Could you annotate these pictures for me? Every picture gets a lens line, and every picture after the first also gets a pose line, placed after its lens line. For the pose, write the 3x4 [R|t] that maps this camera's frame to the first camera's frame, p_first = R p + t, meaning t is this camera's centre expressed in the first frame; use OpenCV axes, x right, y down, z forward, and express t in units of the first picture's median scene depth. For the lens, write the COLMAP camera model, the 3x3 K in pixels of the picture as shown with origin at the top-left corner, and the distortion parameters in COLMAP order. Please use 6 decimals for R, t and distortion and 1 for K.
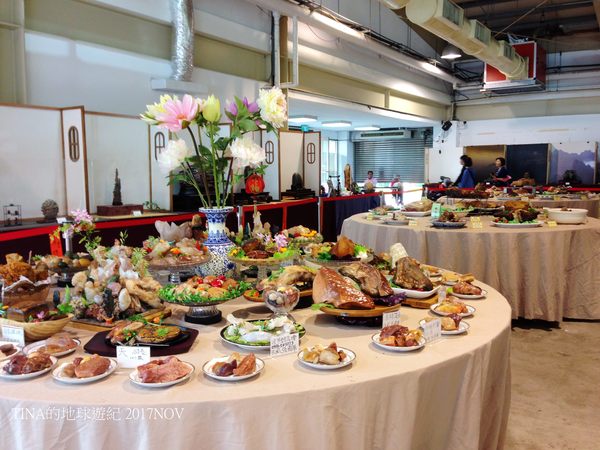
lens RADIAL K [[556.8, 0, 300.0], [0, 556.8, 225.0], [0, 0, 1]] dist [0.138690, -0.251985]
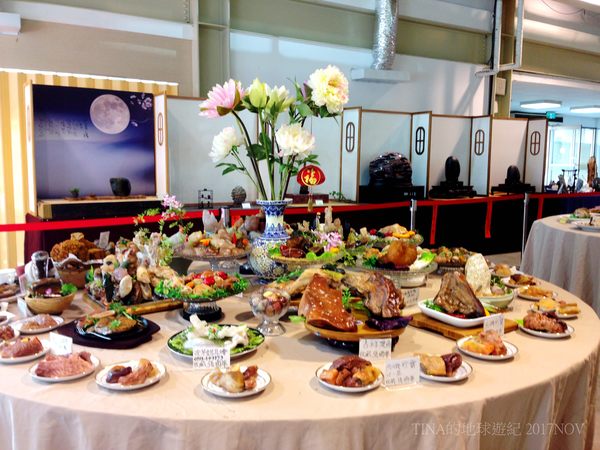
lens RADIAL K [[556.8, 0, 300.0], [0, 556.8, 225.0], [0, 0, 1]] dist [0.138690, -0.251985]
pose [[0.903245, 0.064520, -0.424247, 0.110312], [-0.058166, 0.997916, 0.027927, -0.006334], [0.425164, -0.000548, 0.905116, 0.064601]]
